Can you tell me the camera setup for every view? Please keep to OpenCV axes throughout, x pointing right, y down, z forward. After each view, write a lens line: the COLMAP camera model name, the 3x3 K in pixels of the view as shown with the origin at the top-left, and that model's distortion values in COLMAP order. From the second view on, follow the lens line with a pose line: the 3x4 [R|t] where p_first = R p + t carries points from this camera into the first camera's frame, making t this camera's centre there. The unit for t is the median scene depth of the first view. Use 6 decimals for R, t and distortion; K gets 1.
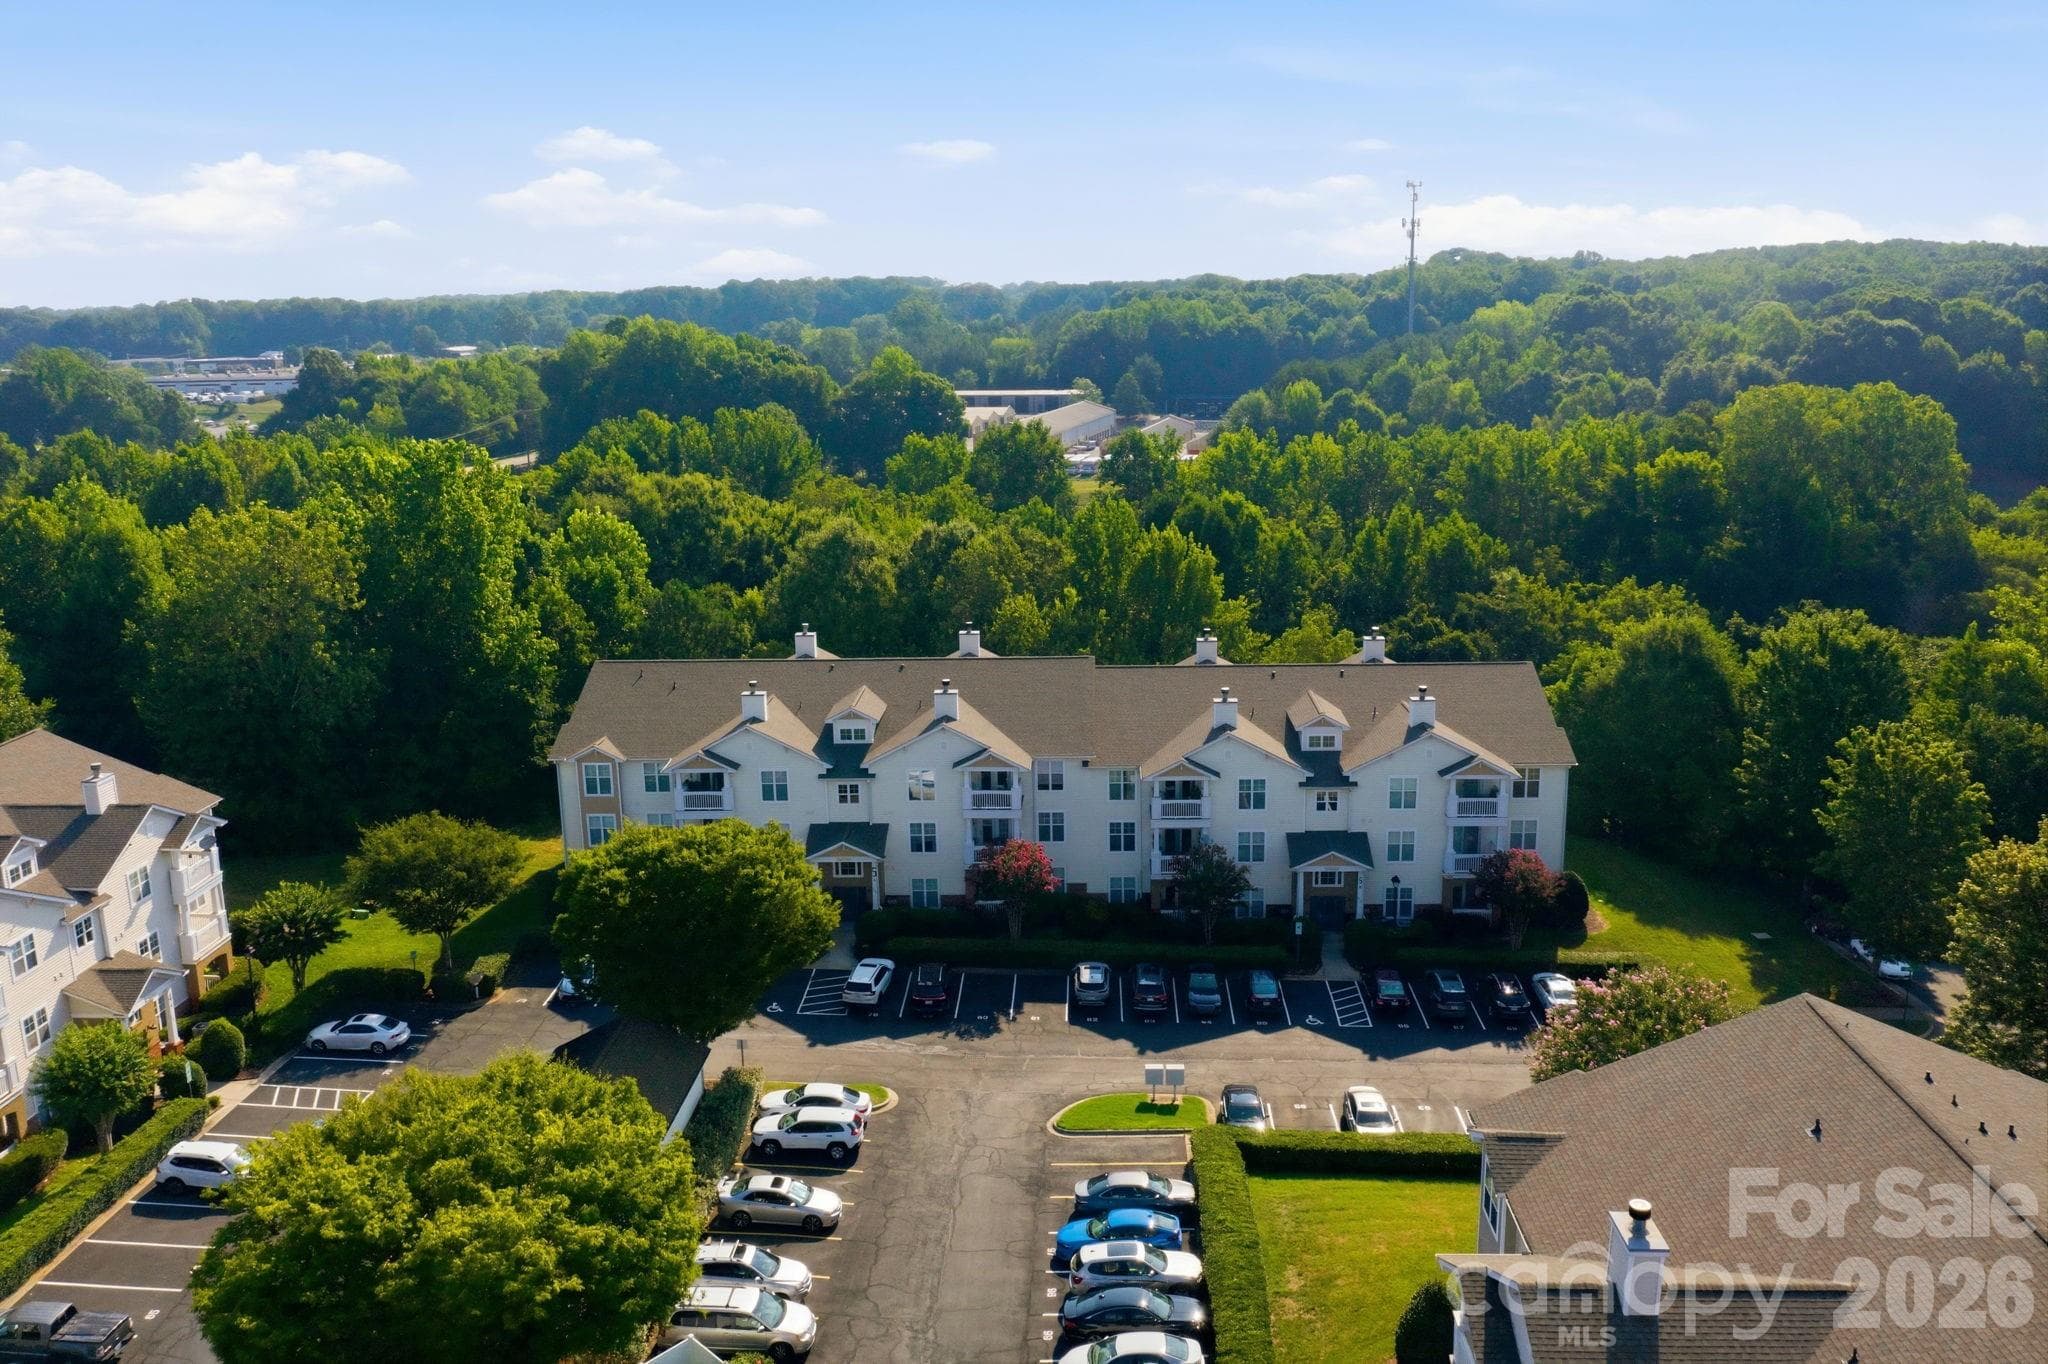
lens RADIAL K [[1622.3, 0, 1022.6], [0, 1622.3, 679.3], [0, 0, 1]] dist [-0.010622, -0.003368]
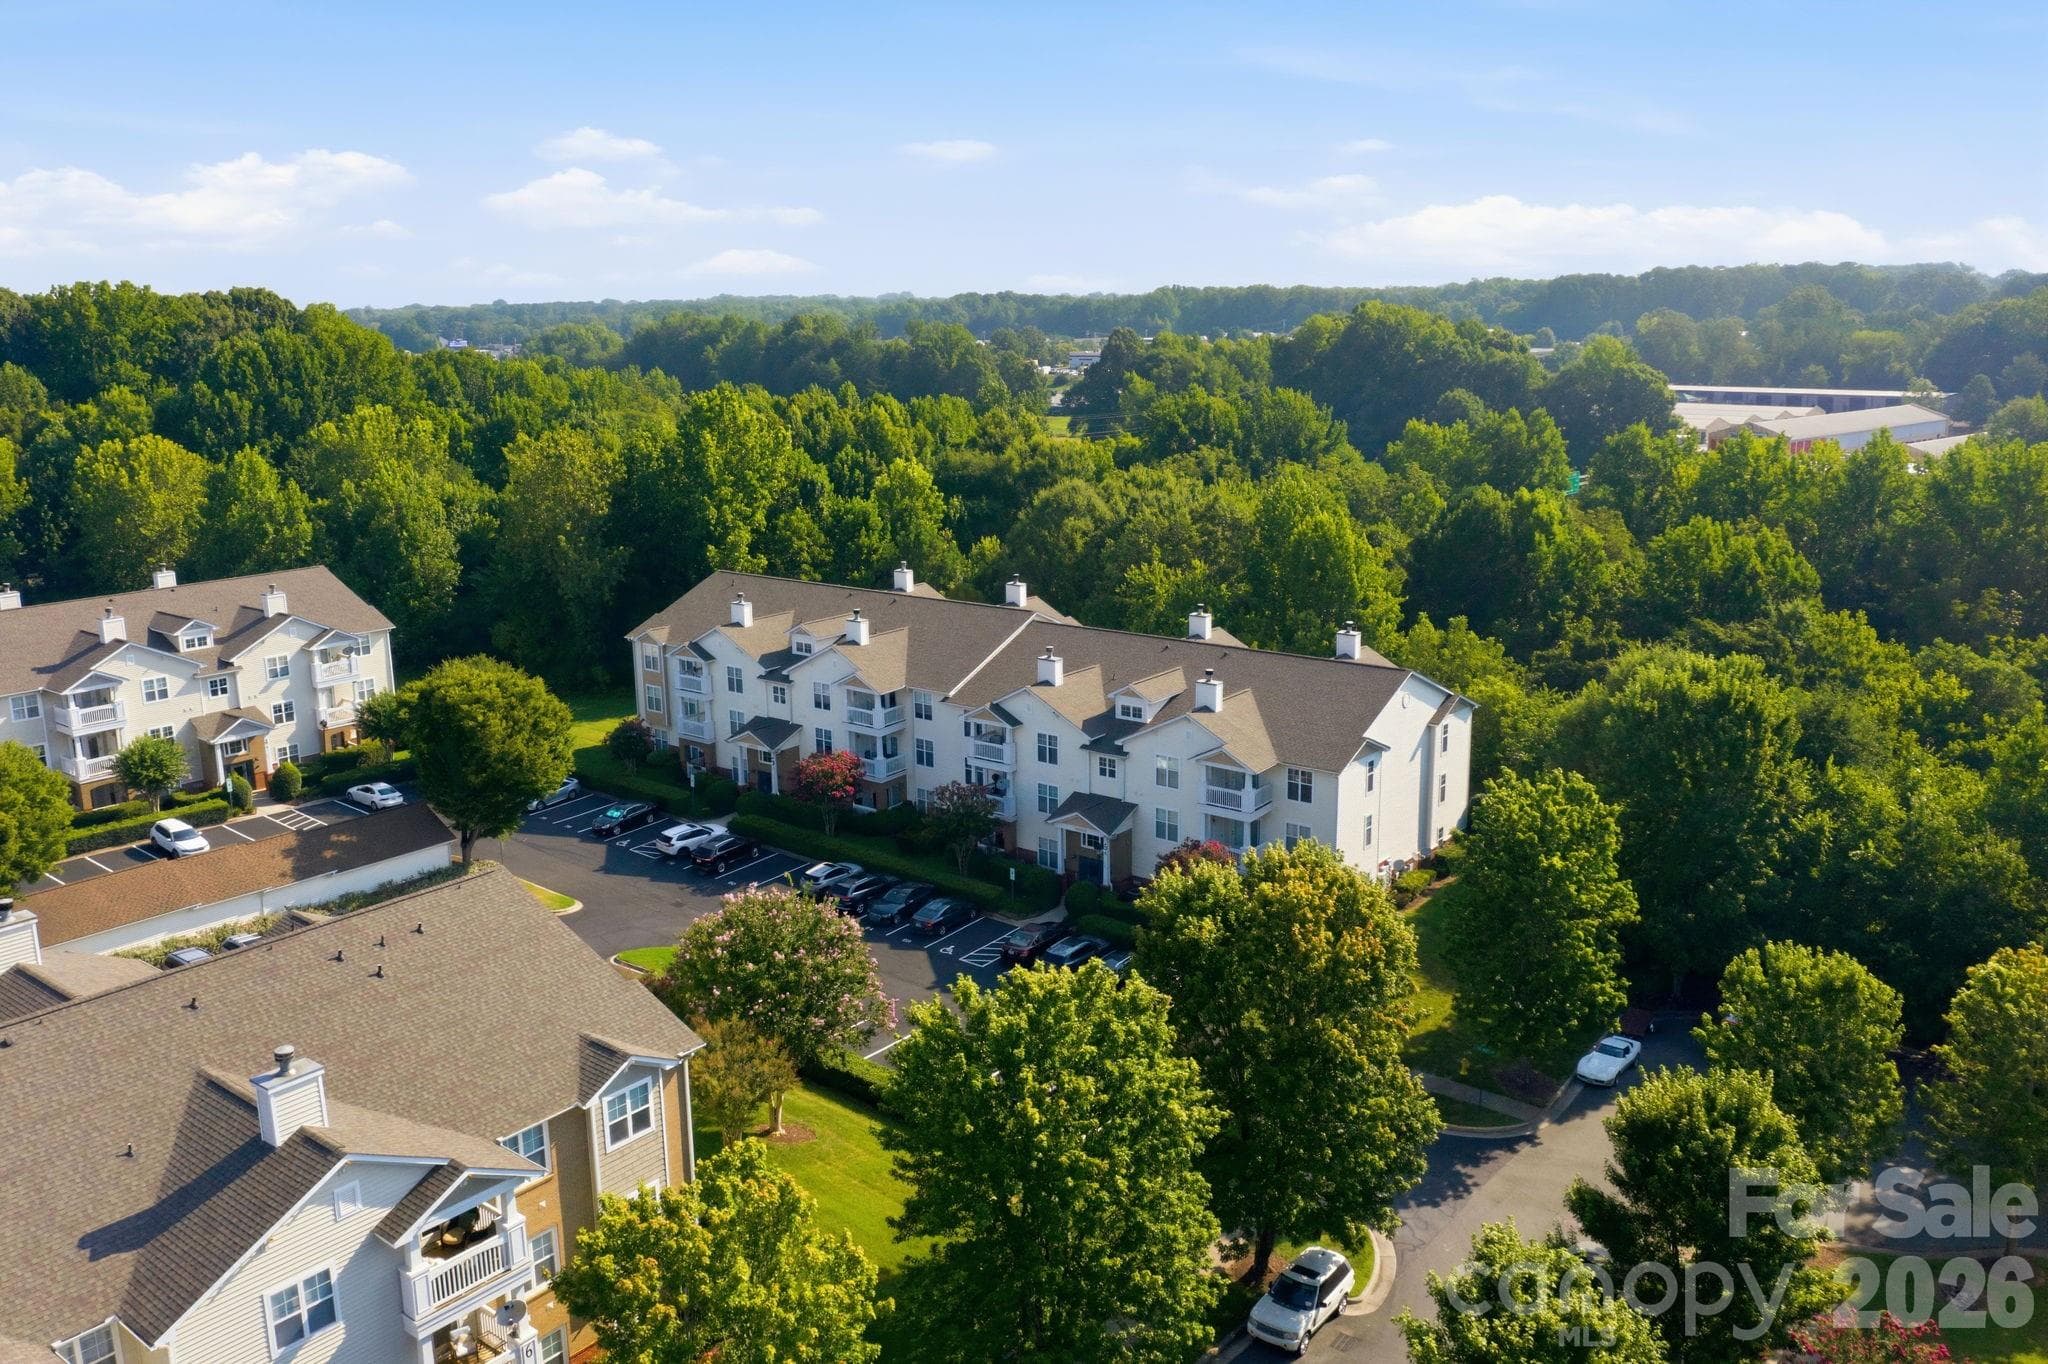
lens RADIAL K [[1622.3, 0, 1019.4], [0, 1622.3, 684.1], [0, 0, 1]] dist [-0.010622, -0.003368]
pose [[0.813323, 0.139076, -0.564945, 0.711391], [-0.133890, 0.989689, 0.050882, -0.021148], [0.566196, 0.034257, 0.823558, 0.126620]]
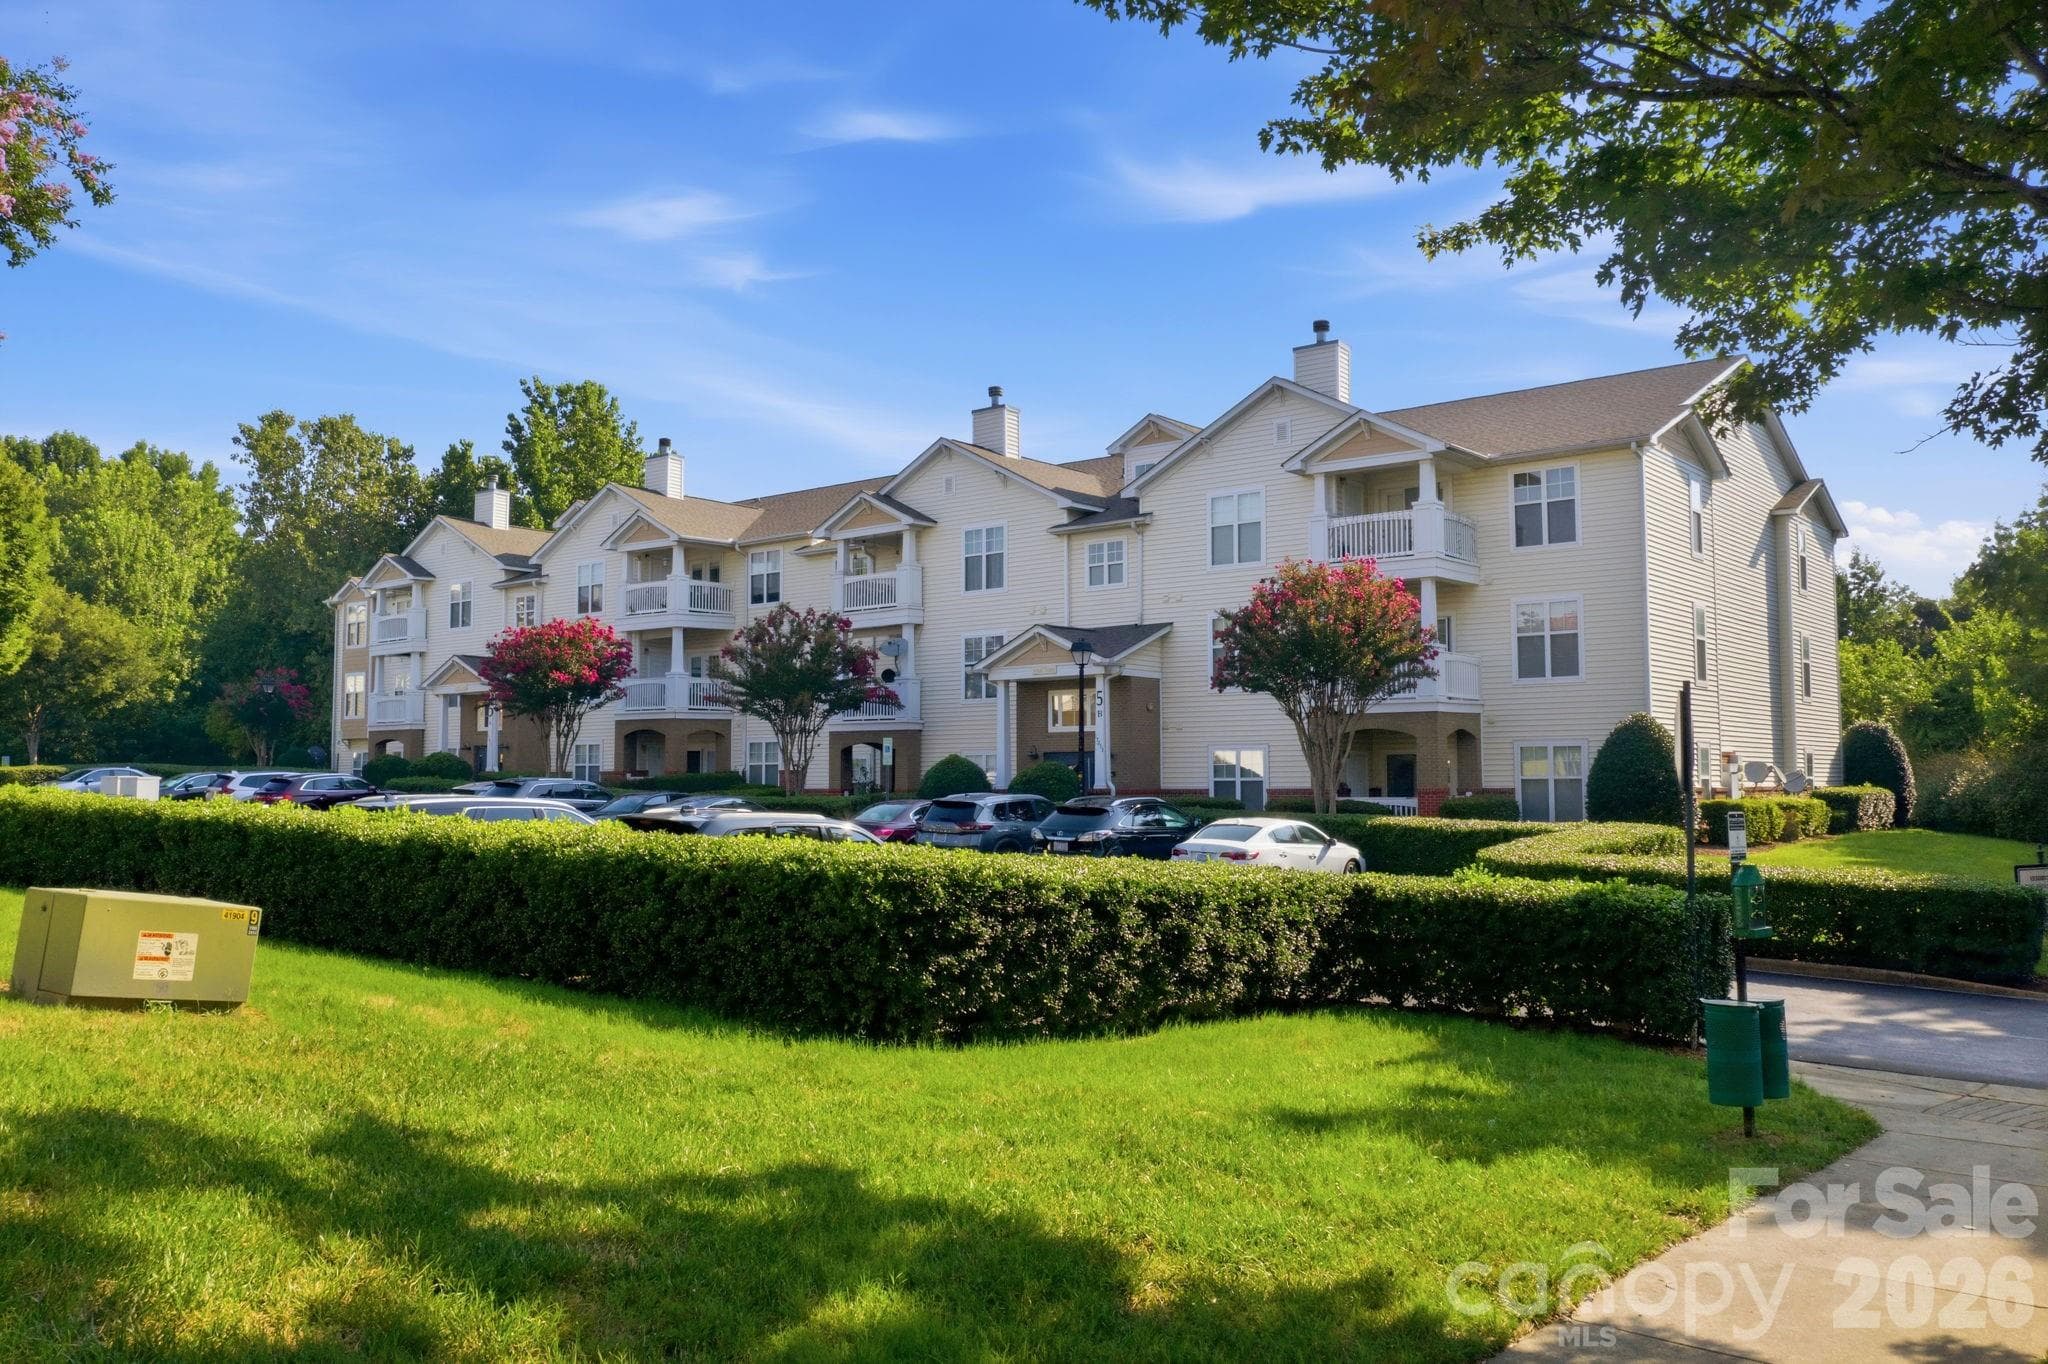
lens RADIAL K [[1622.3, 0, 1021.9], [0, 1622.3, 675.7], [0, 0, 1]] dist [-0.010622, -0.003368]
pose [[0.800590, -0.022073, -0.598806, 0.453374], [-0.147505, 0.961311, -0.232646, 0.221689], [0.580774, 0.274581, 0.766359, 0.627939]]
